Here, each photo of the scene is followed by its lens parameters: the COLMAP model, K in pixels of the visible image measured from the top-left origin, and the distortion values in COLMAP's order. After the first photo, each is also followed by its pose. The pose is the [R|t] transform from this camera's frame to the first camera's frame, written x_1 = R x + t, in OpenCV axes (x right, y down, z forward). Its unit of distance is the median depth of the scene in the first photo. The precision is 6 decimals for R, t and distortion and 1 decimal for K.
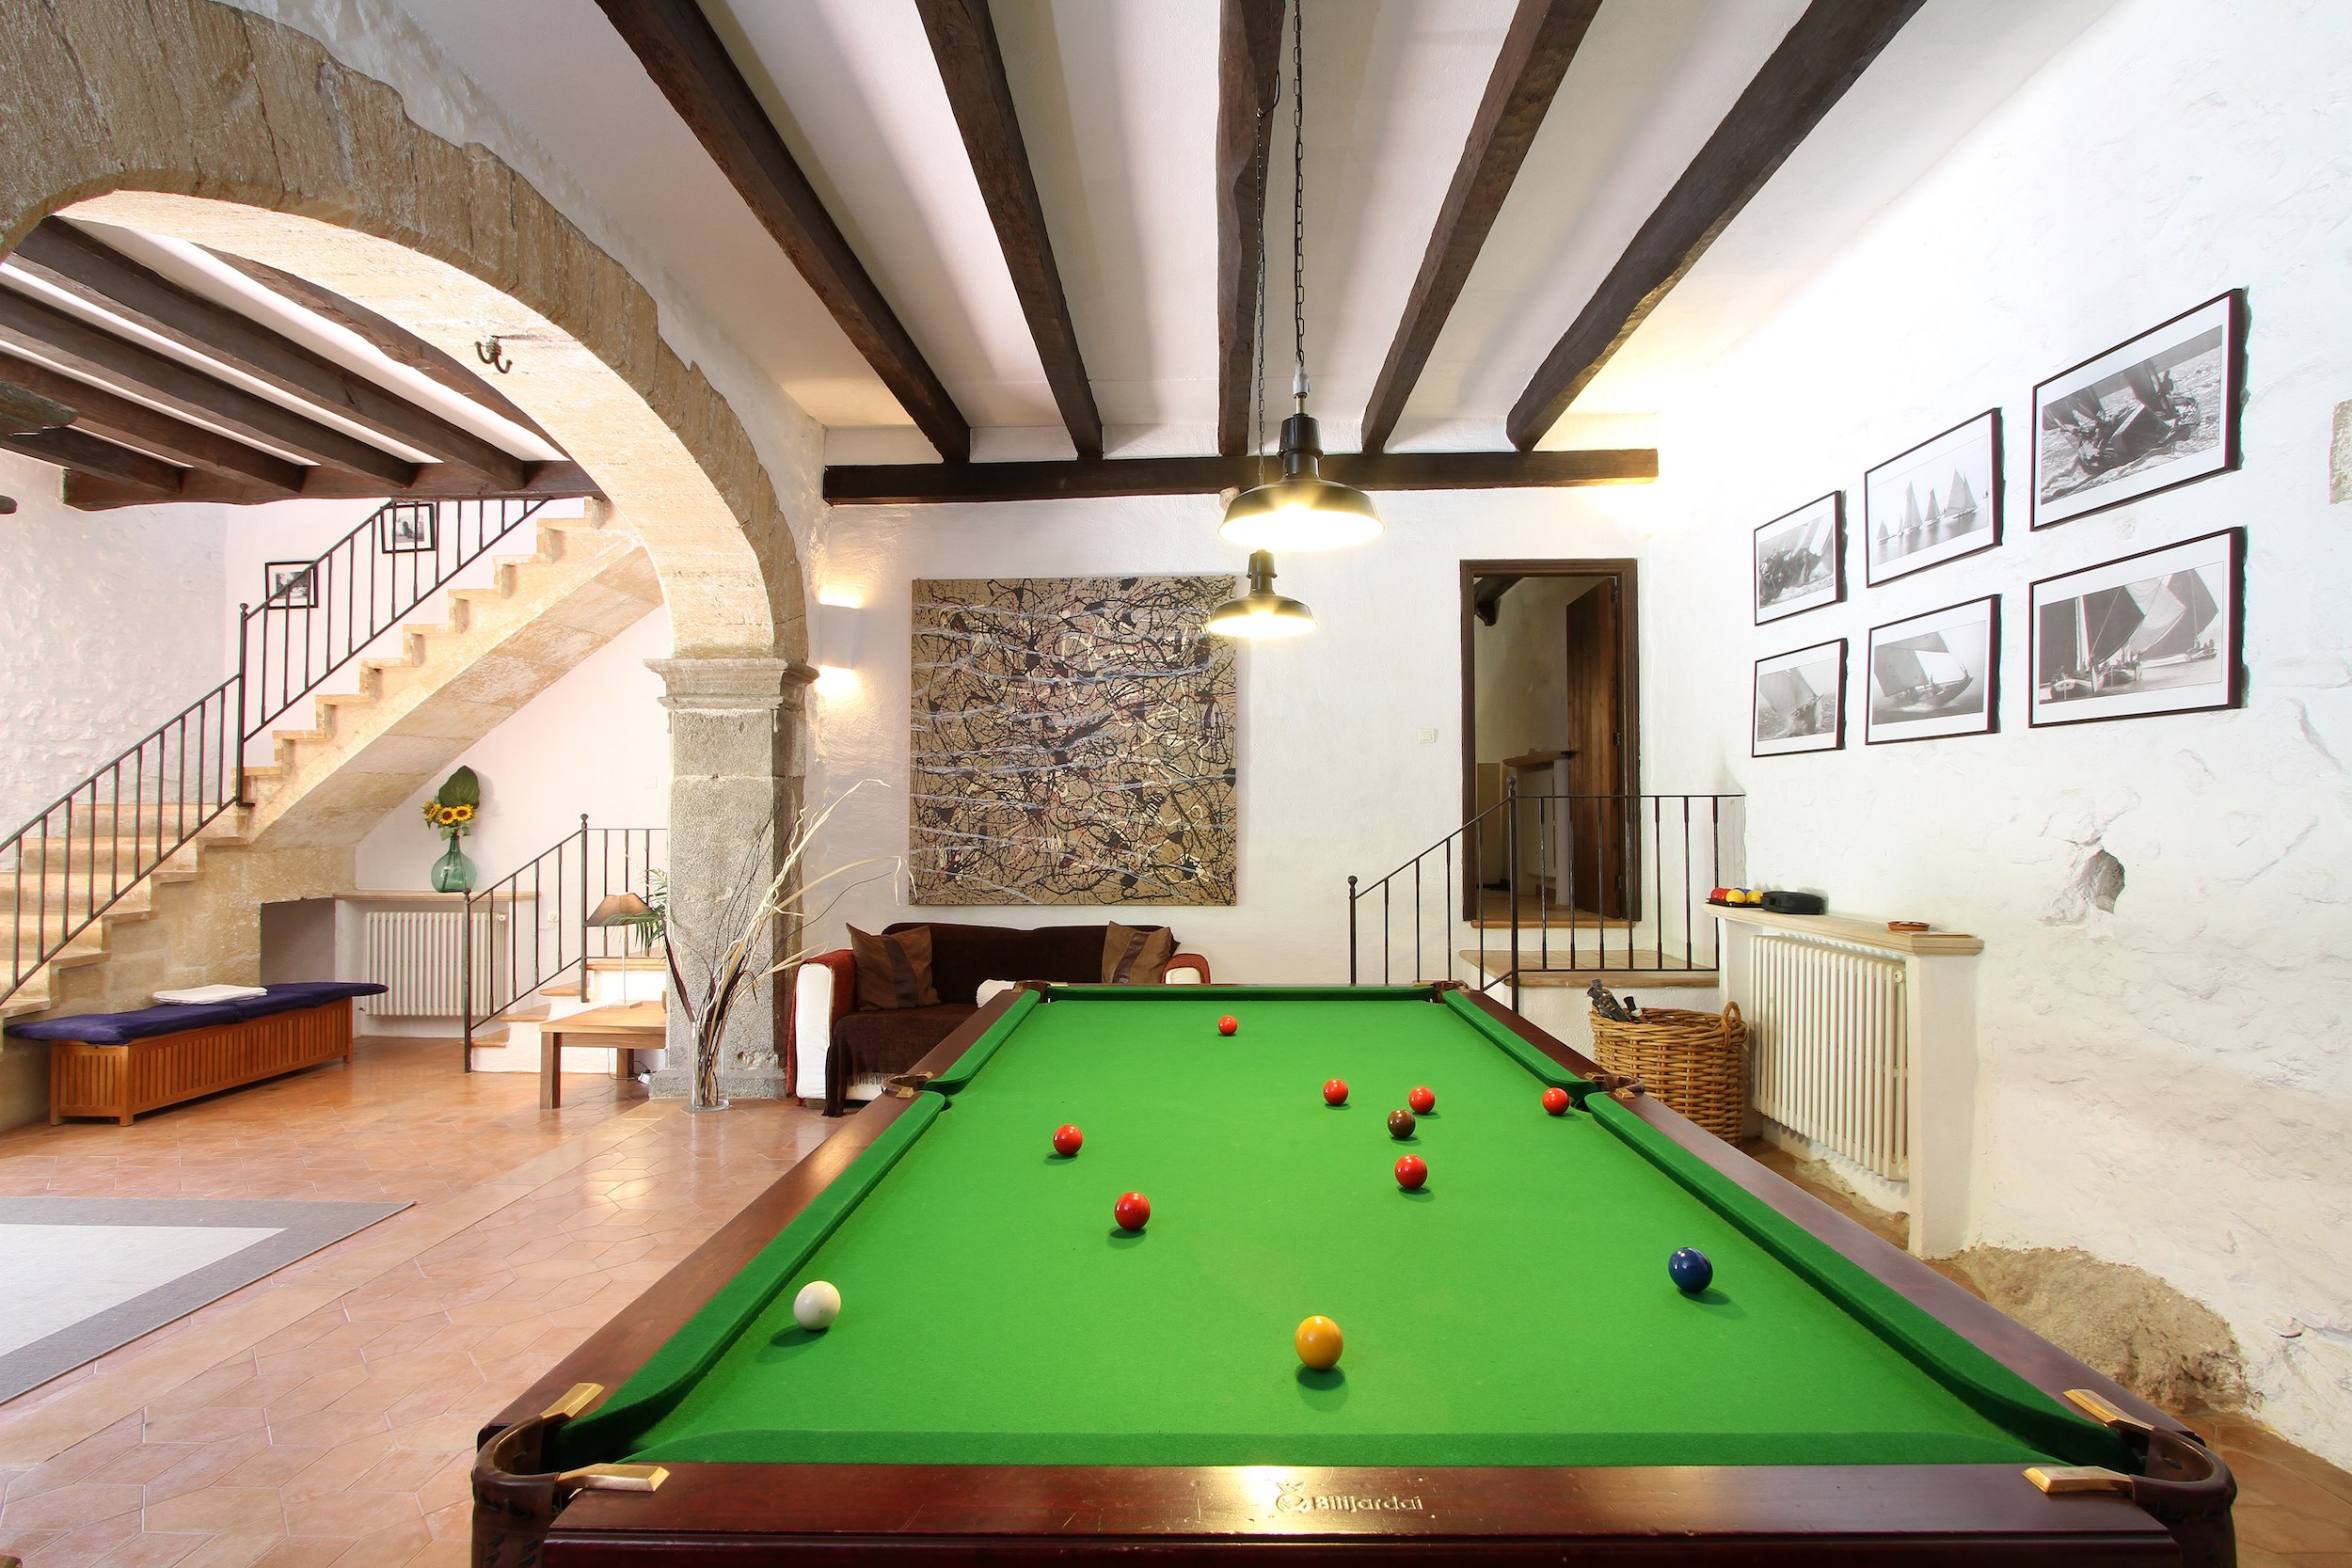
lens RADIAL K [[1091.1, 0, 1179.9], [0, 1091.1, 793.8], [0, 0, 1]] dist [-0.020283, 0.004199]
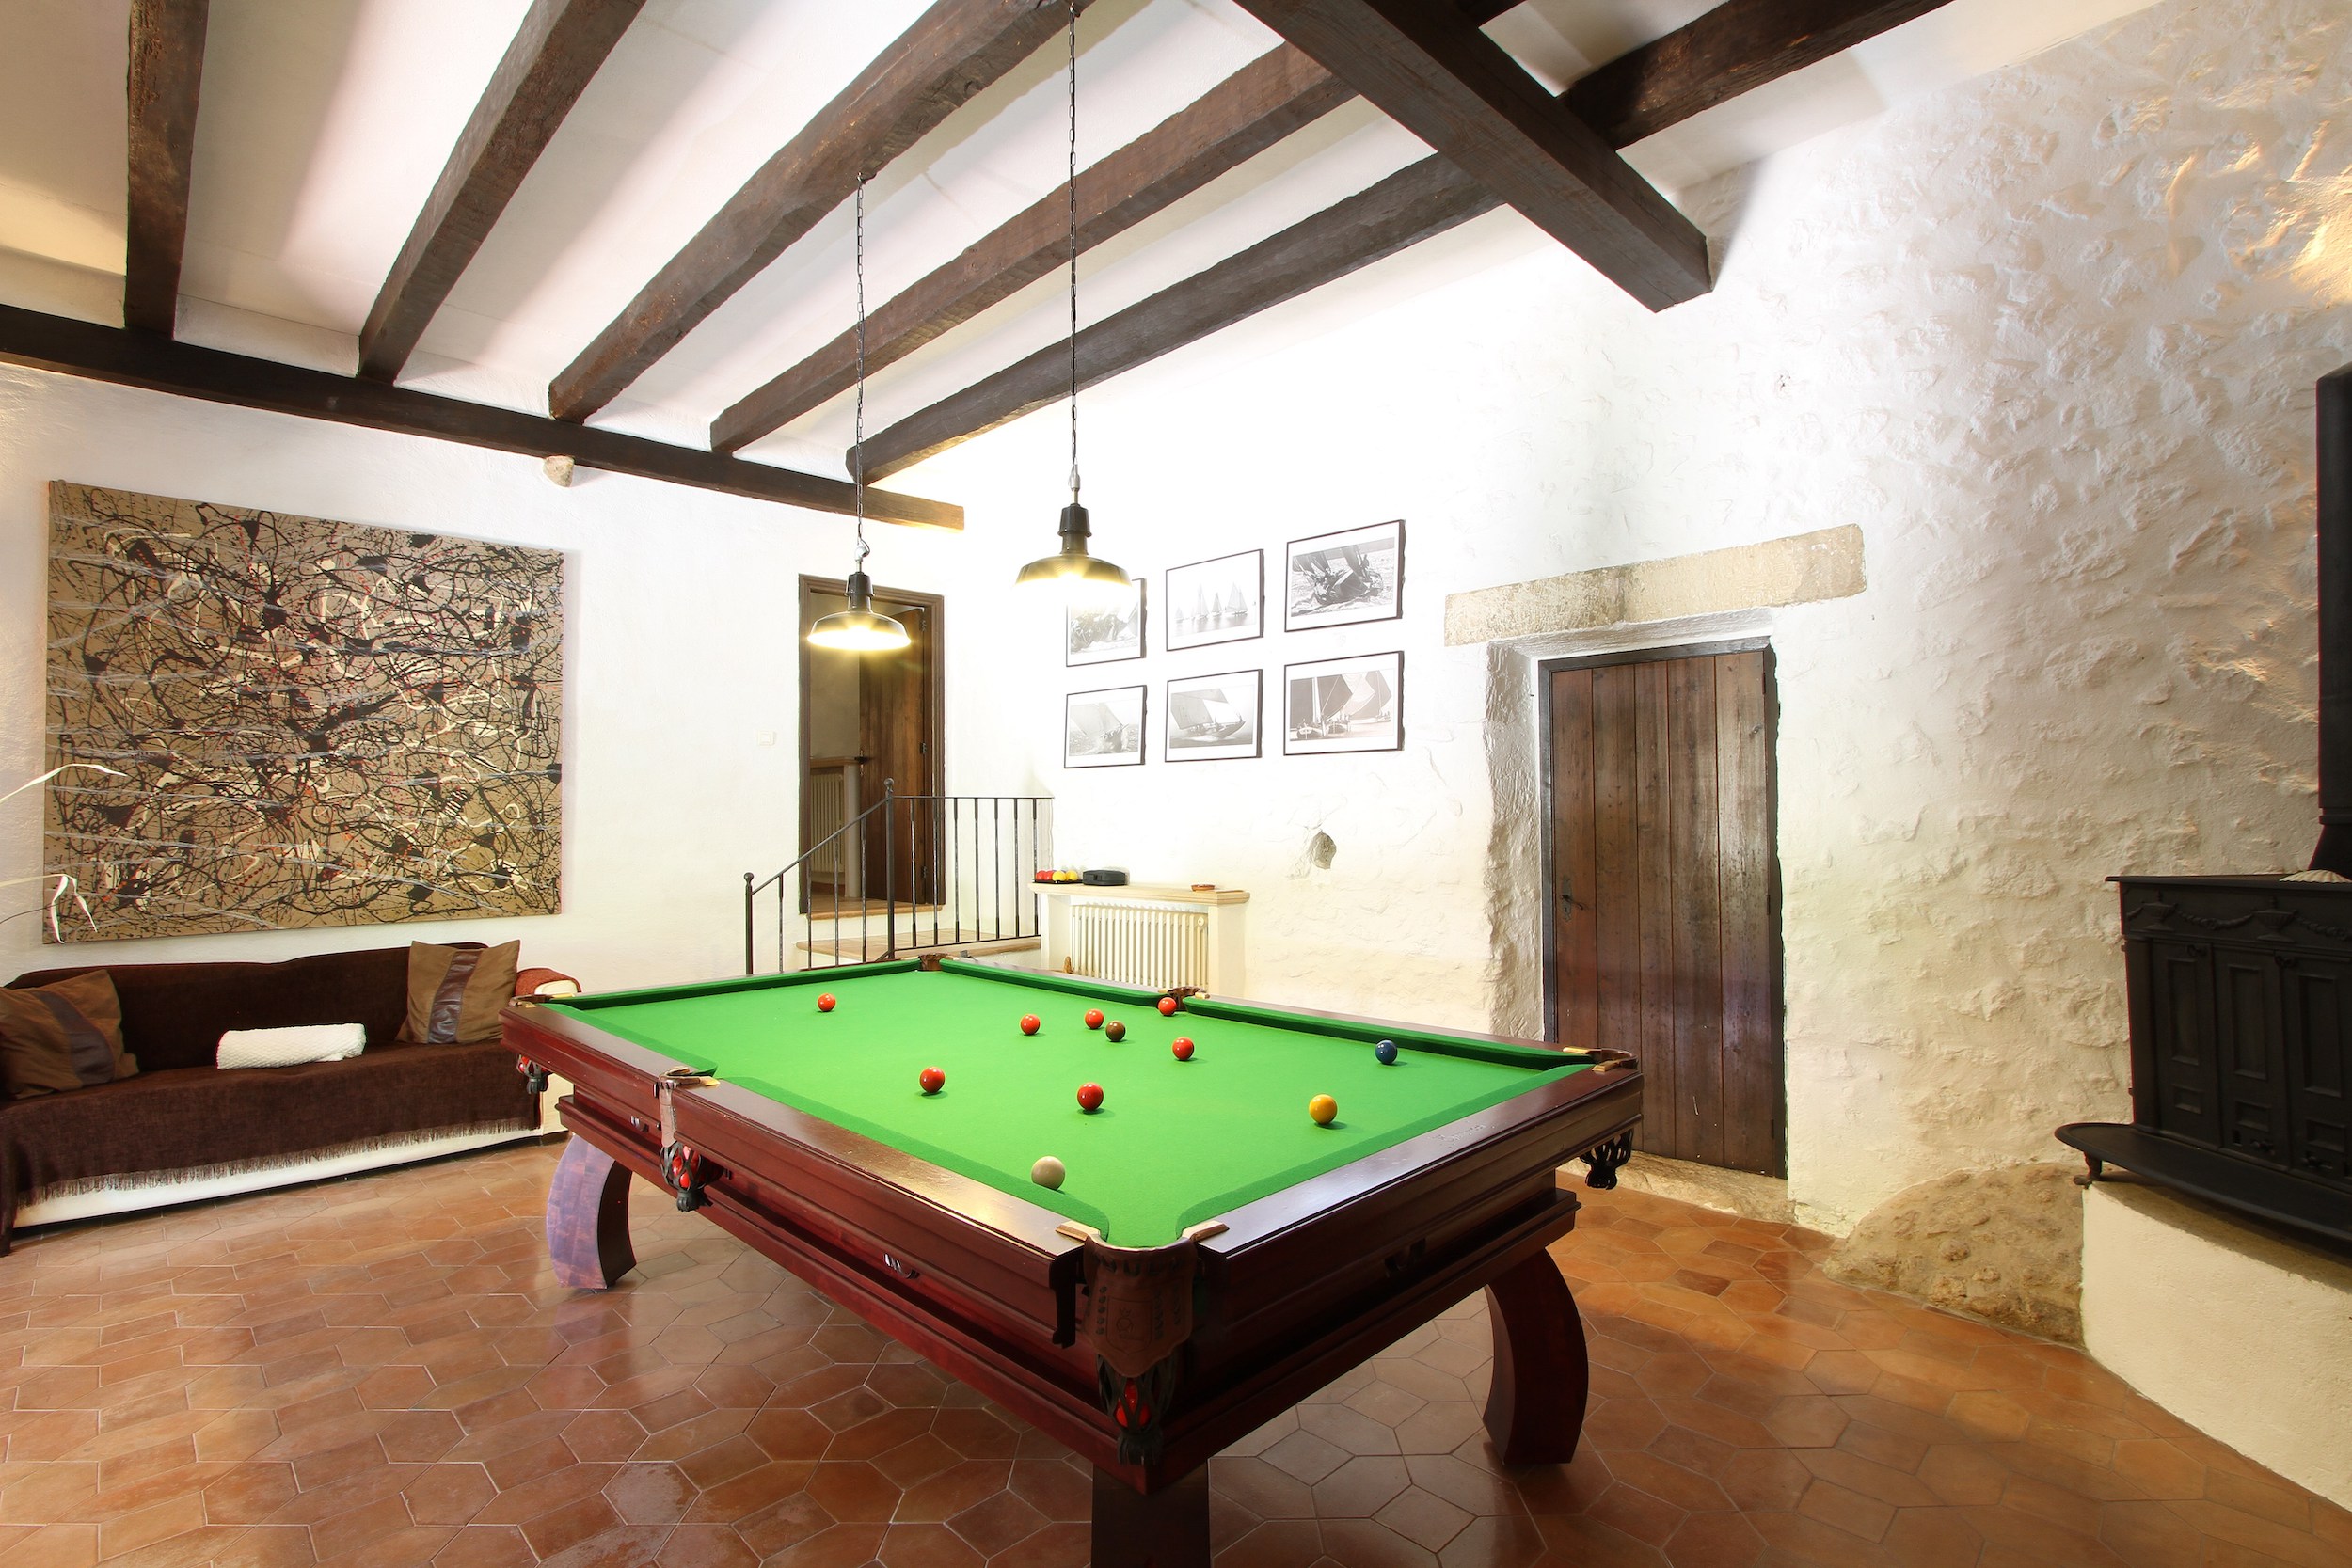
lens RADIAL K [[1091.1, 0, 1192.6], [0, 1091.1, 797.3], [0, 0, 1]] dist [-0.020283, 0.004199]
pose [[0.691109, 0.009602, 0.722687, -0.246498], [-0.008575, 0.999950, -0.005085, 0.004908], [-0.722700, -0.002682, 0.691157, -0.008070]]
